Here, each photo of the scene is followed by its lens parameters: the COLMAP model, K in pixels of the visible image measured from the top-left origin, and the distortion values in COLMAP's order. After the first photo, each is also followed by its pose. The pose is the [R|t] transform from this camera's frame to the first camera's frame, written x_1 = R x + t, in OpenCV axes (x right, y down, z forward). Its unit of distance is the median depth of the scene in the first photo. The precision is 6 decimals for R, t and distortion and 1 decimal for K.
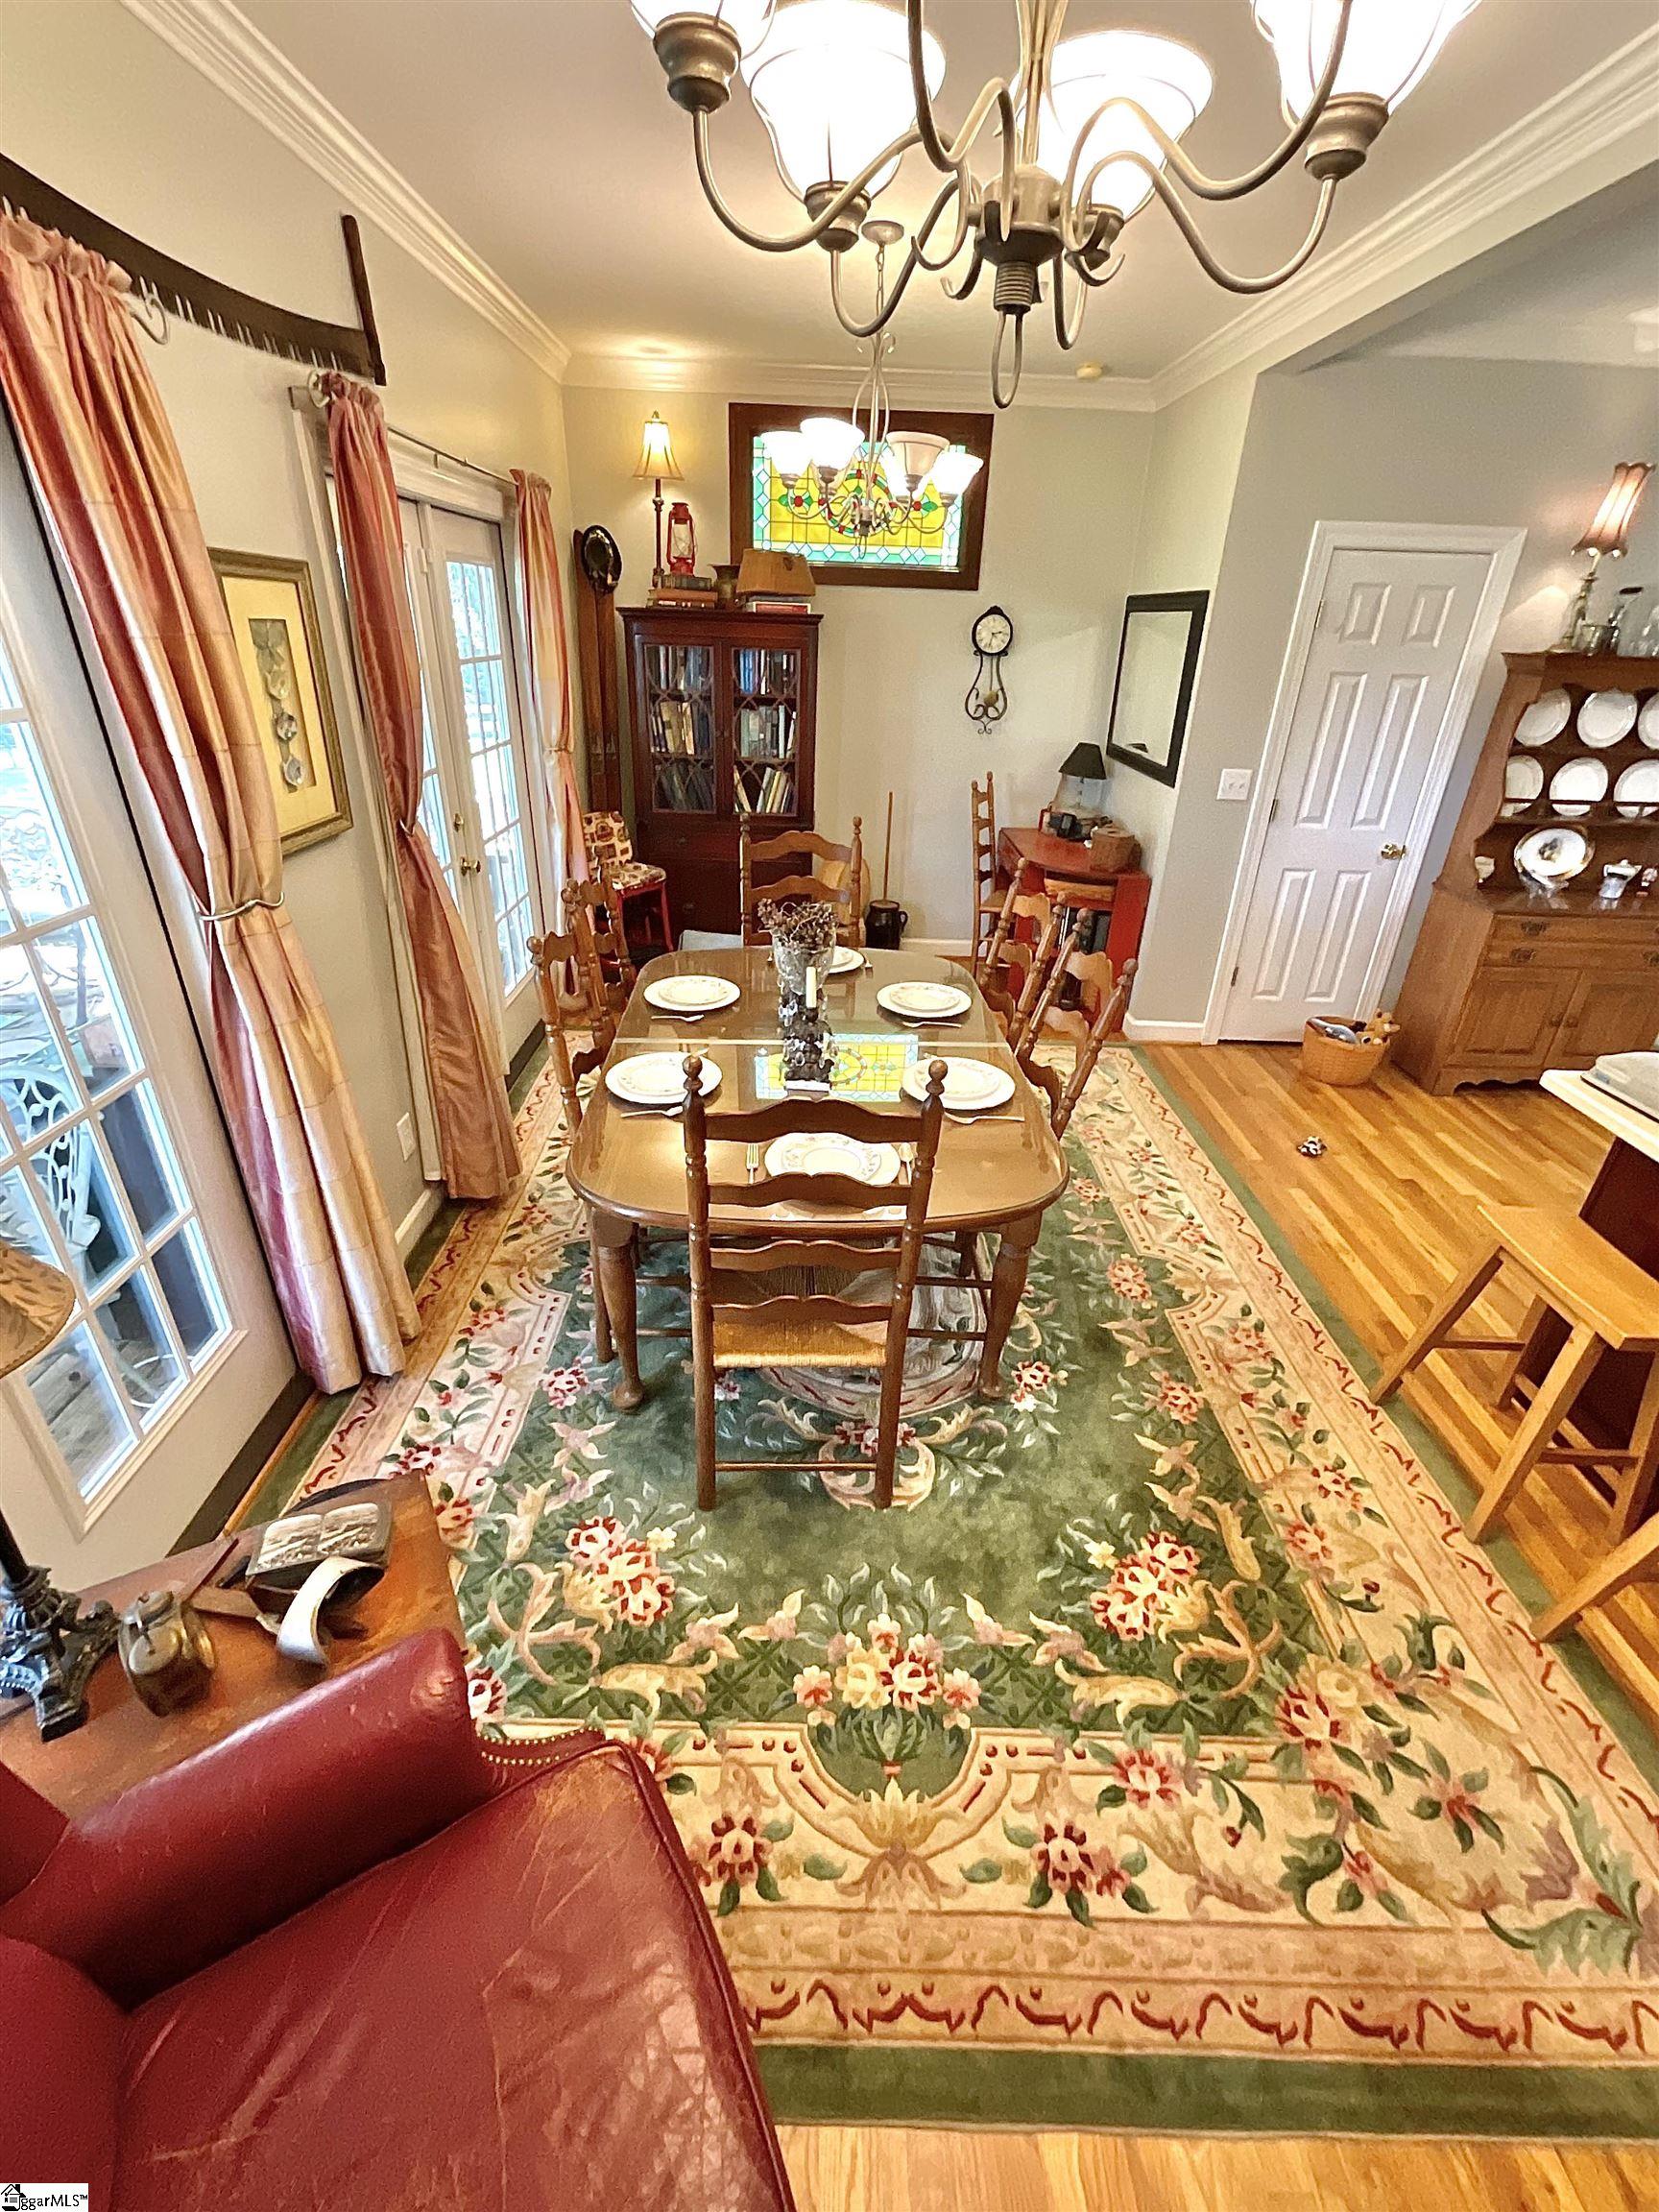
lens RADIAL K [[897.0, 0, 767.6], [0, 897.0, 1038.3], [0, 0, 1]] dist [-0.000788, 0.000406]
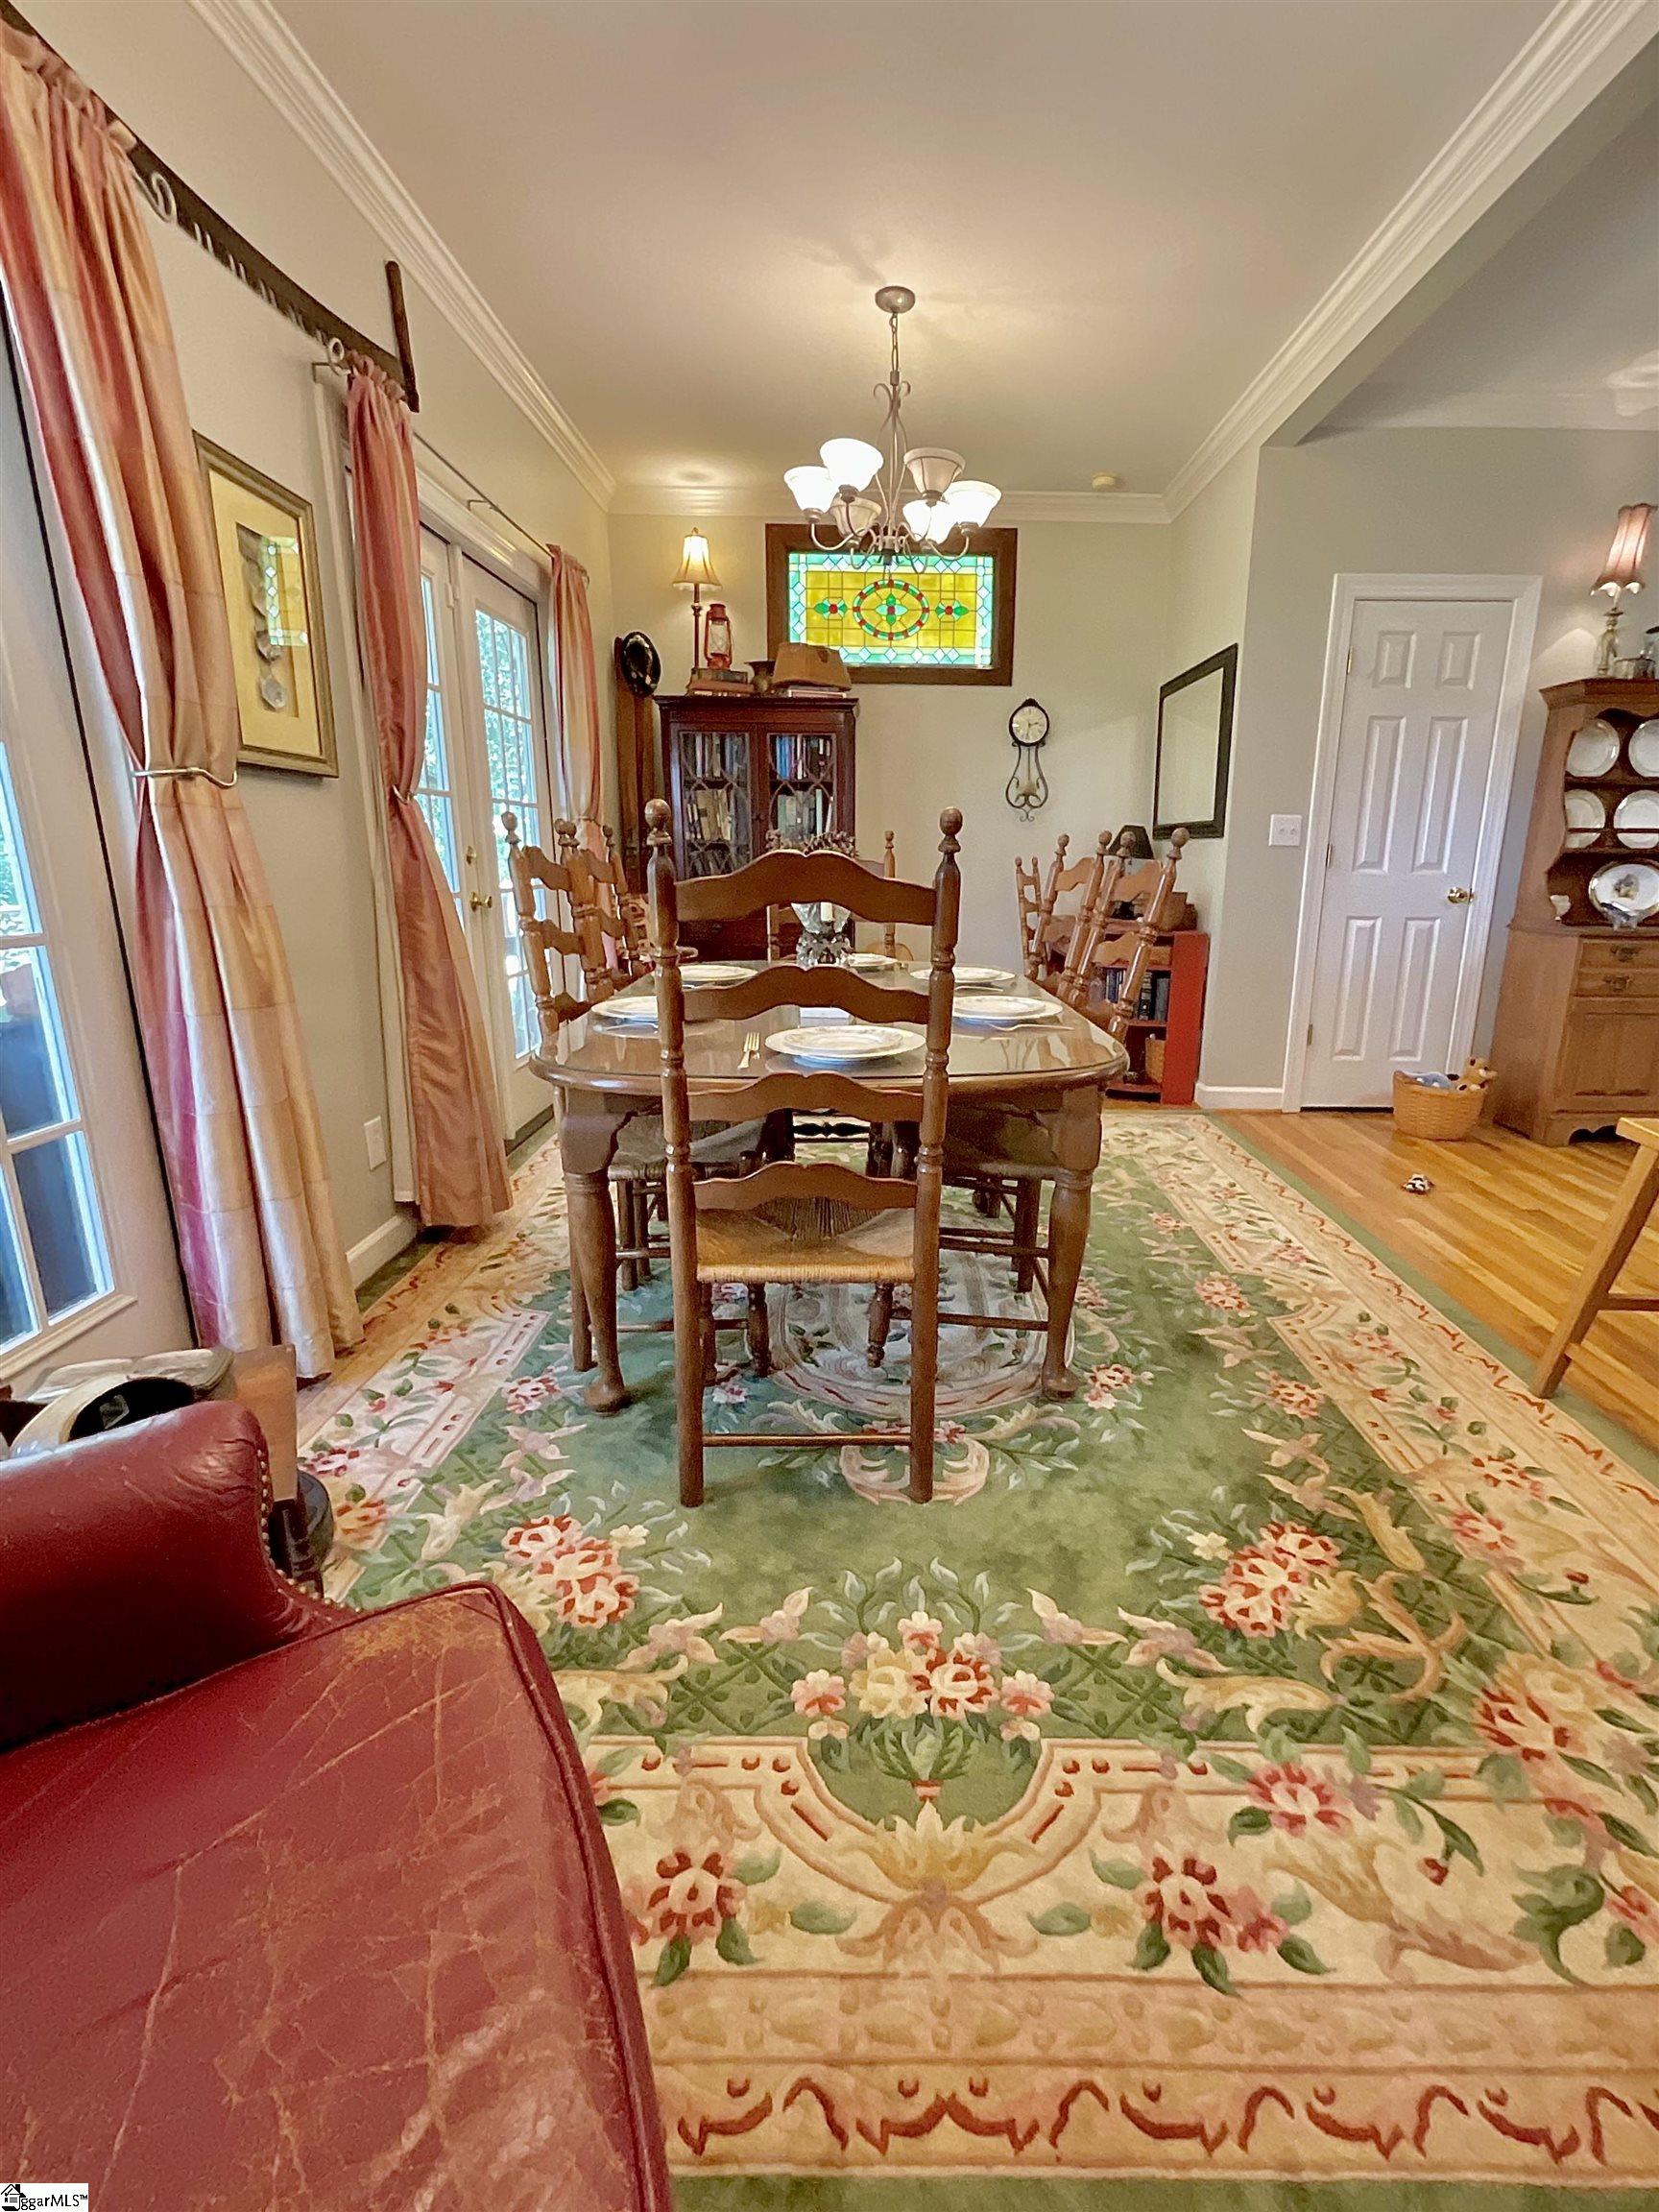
lens RADIAL K [[923.4, 0, 835.1], [0, 923.4, 1106.2], [0, 0, 1]] dist [-0.000001, -0.000258]
pose [[0.999931, -0.011731, -0.000509, 0.062622], [0.011365, 0.977823, -0.209123, 0.377970], [0.002951, 0.209103, 0.977889, 0.165254]]
